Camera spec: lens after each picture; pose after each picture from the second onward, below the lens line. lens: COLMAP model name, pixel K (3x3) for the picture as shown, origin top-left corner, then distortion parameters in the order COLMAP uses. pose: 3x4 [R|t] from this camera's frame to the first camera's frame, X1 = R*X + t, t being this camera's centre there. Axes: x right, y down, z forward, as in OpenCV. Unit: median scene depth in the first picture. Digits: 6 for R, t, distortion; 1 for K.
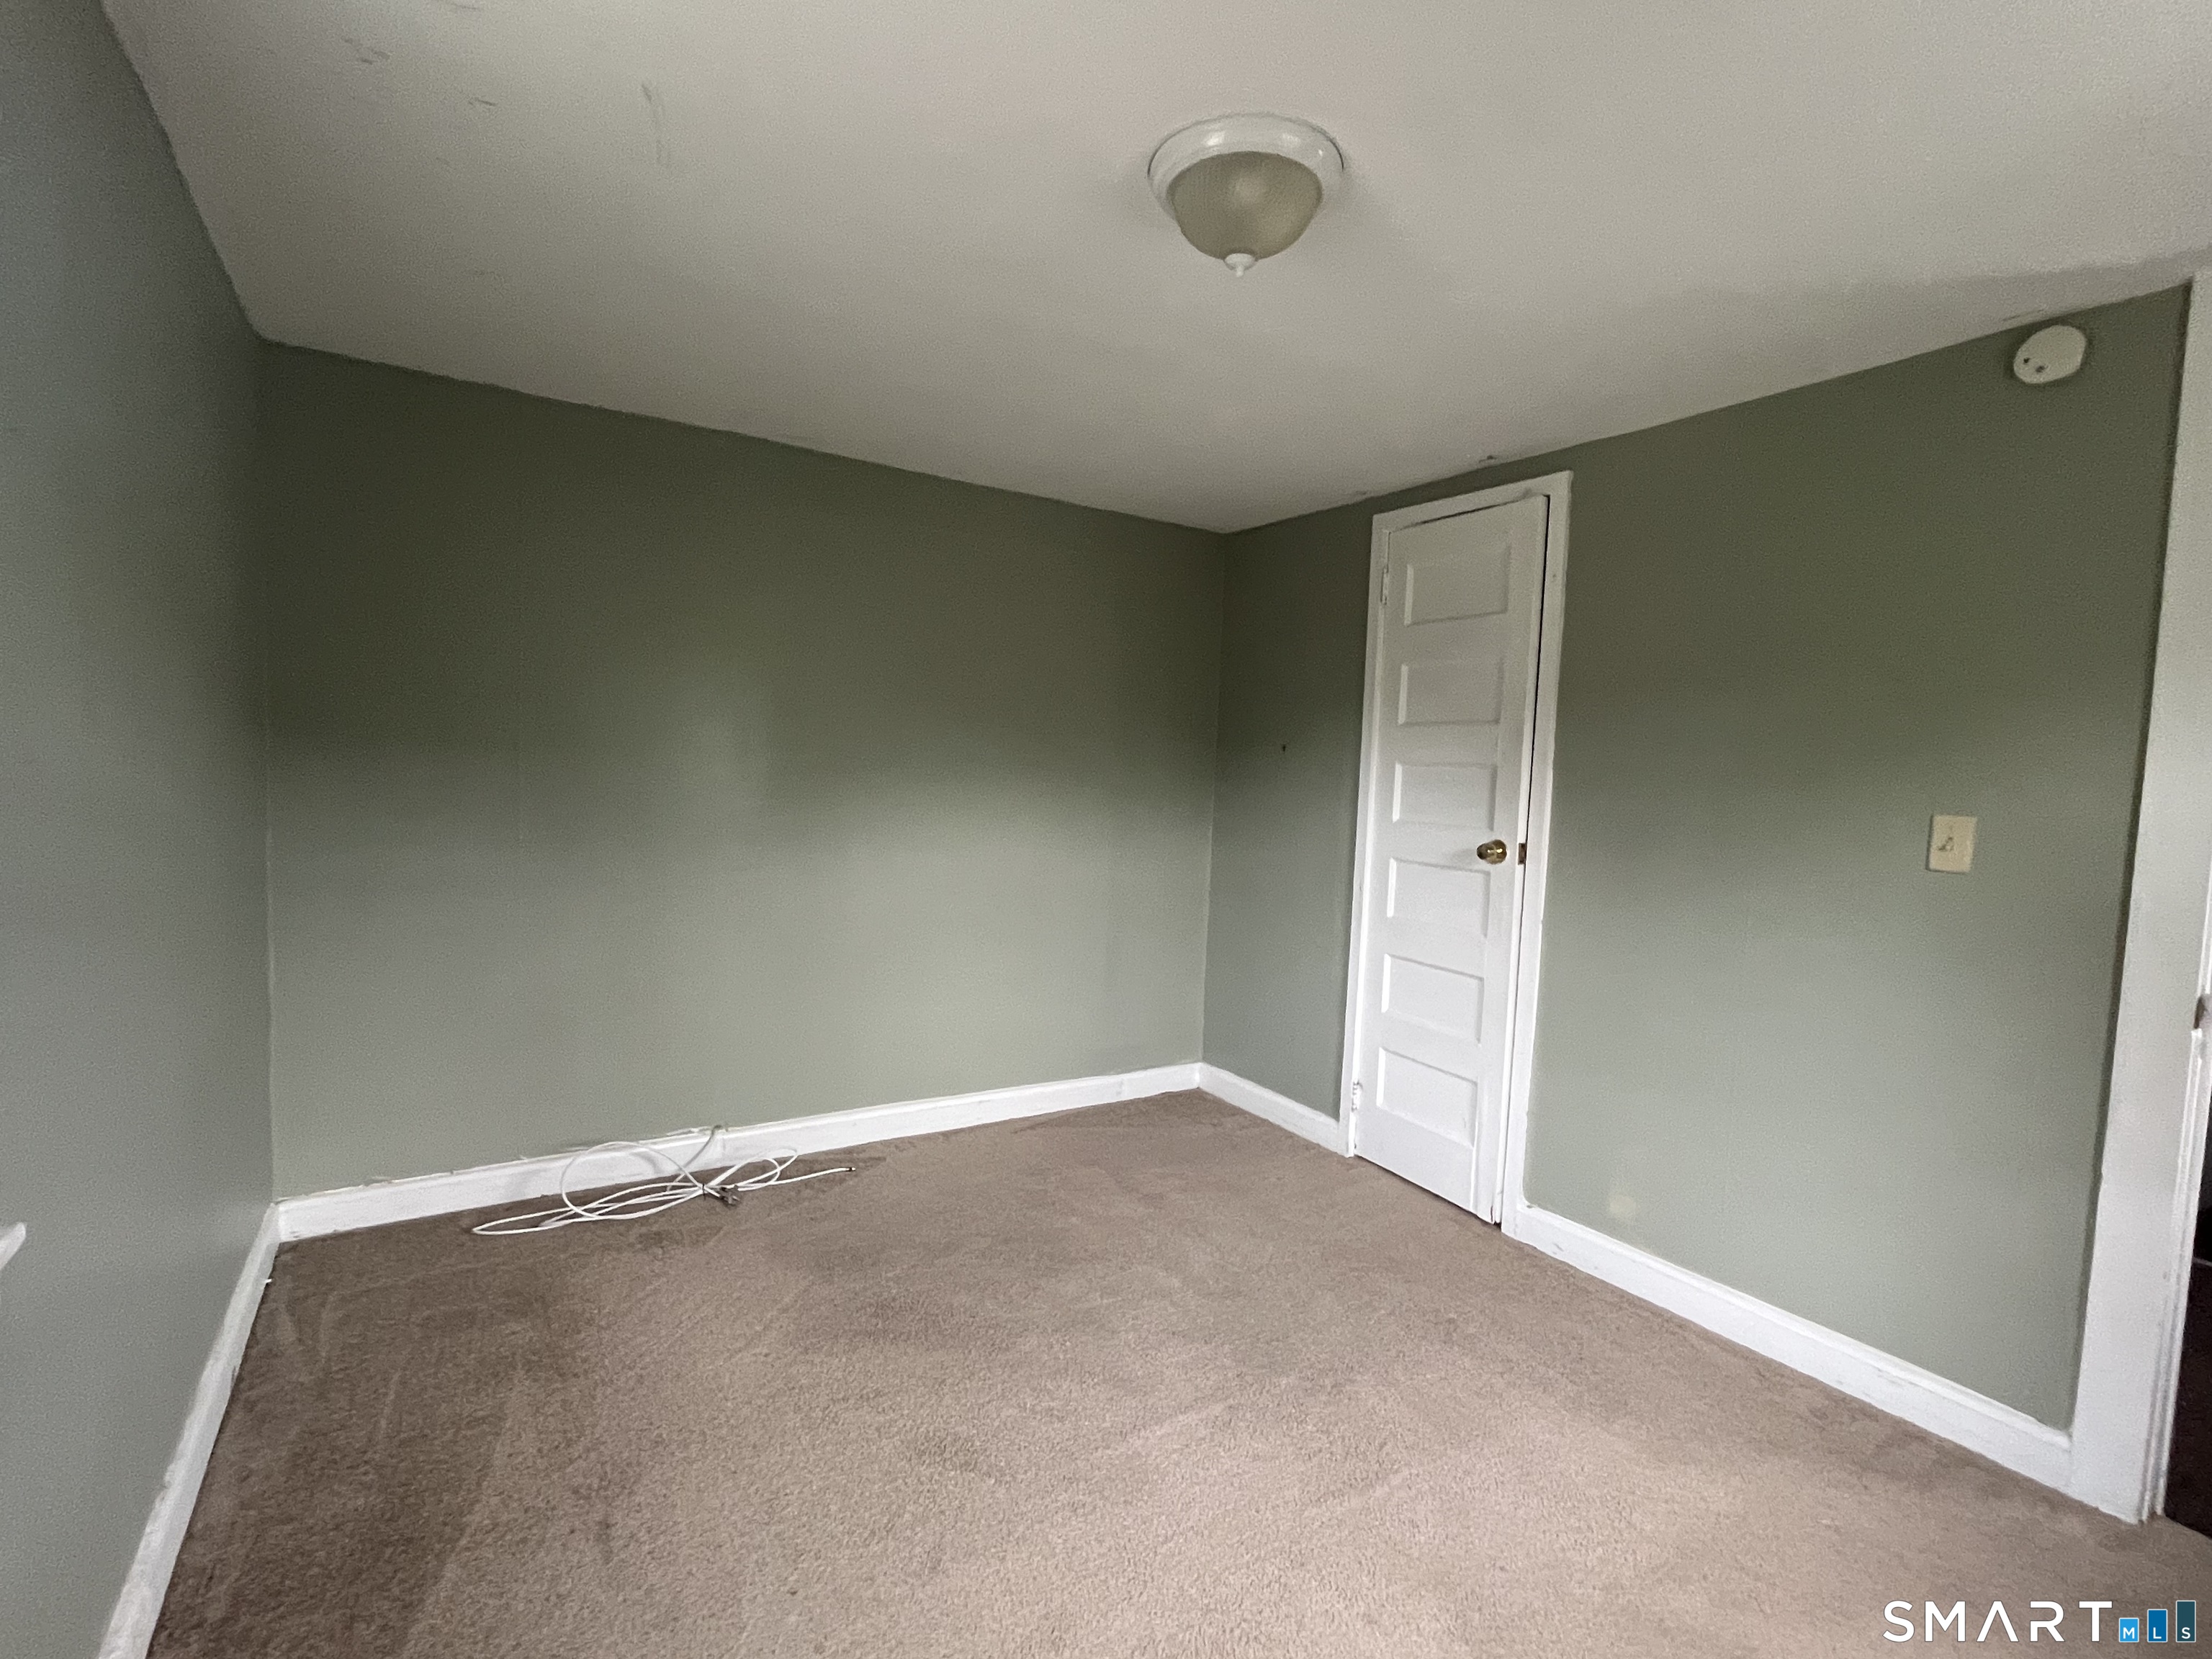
lens RADIAL K [[1028.9, 0, 1106.0], [0, 1028.9, 829.5], [0, 0, 1]] dist [0.003106, 0.000393]
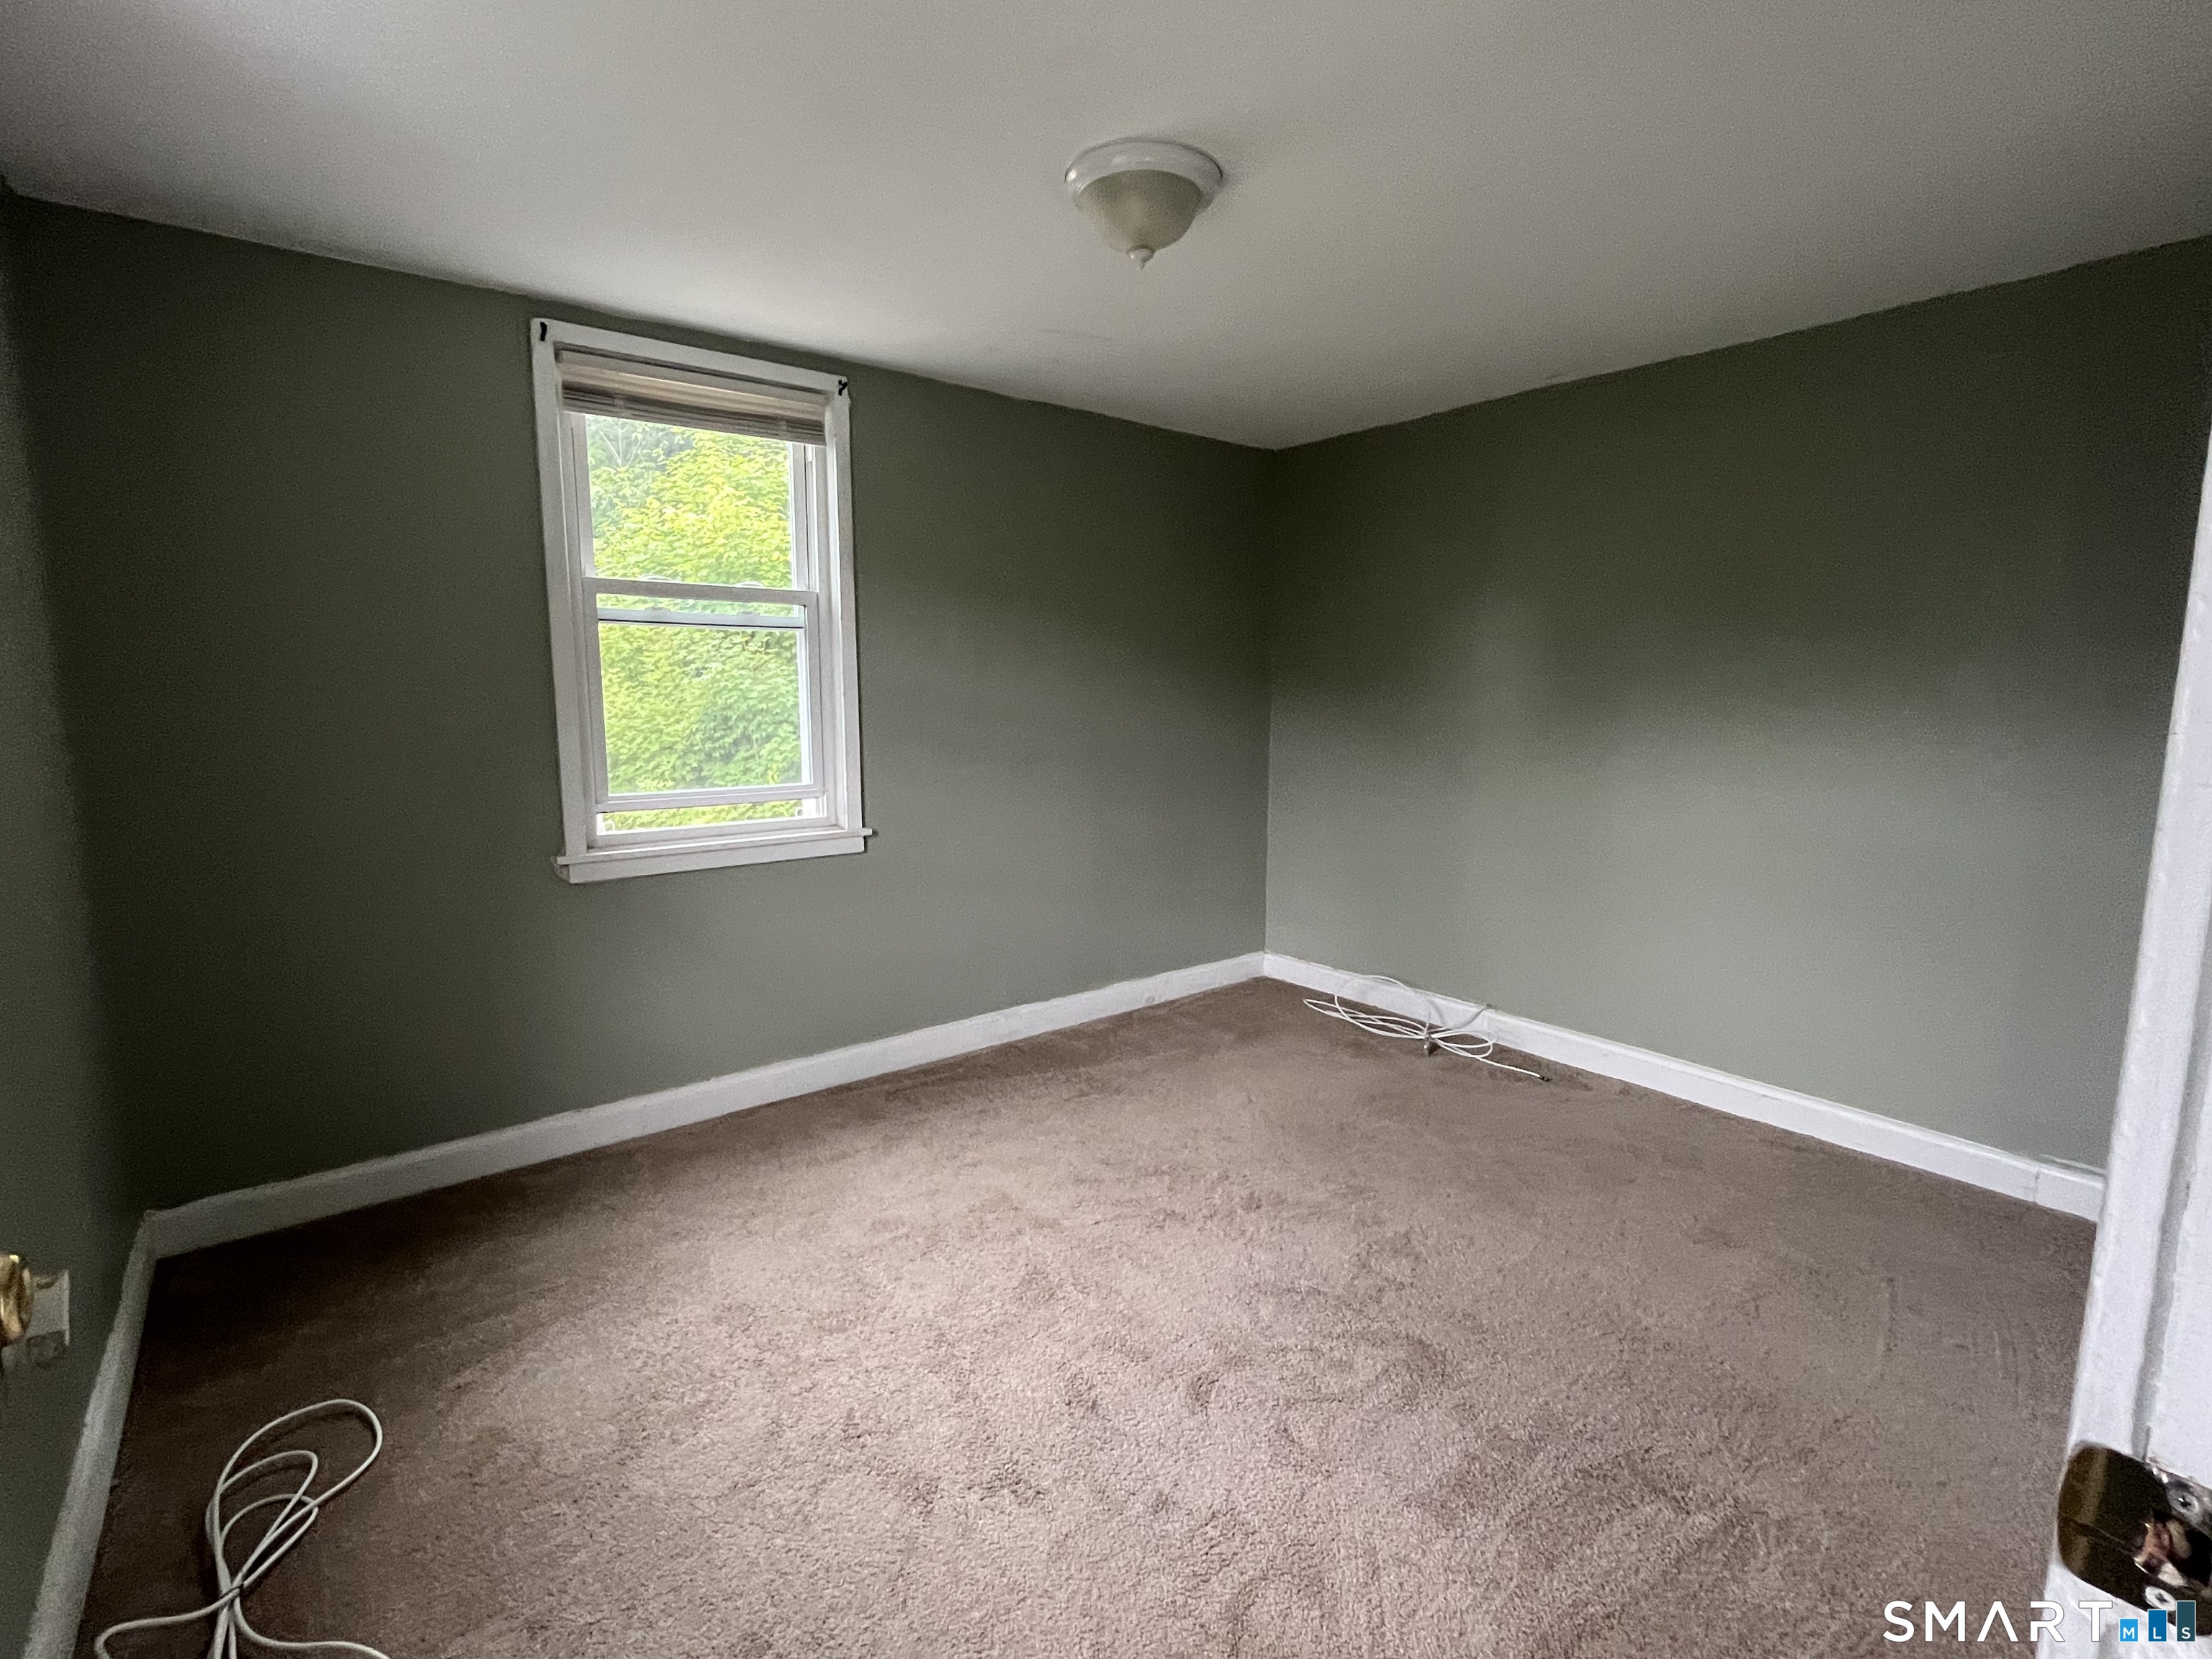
lens RADIAL K [[1037.6, 0, 1106.0], [0, 1037.6, 829.5], [0, 0, 1]] dist [-0.000644, 0.000000]
pose [[0.099787, 0.095649, -0.990401, 0.774577], [-0.058690, 0.994202, 0.090102, 0.011499], [0.993276, 0.049136, 0.104822, 0.469109]]
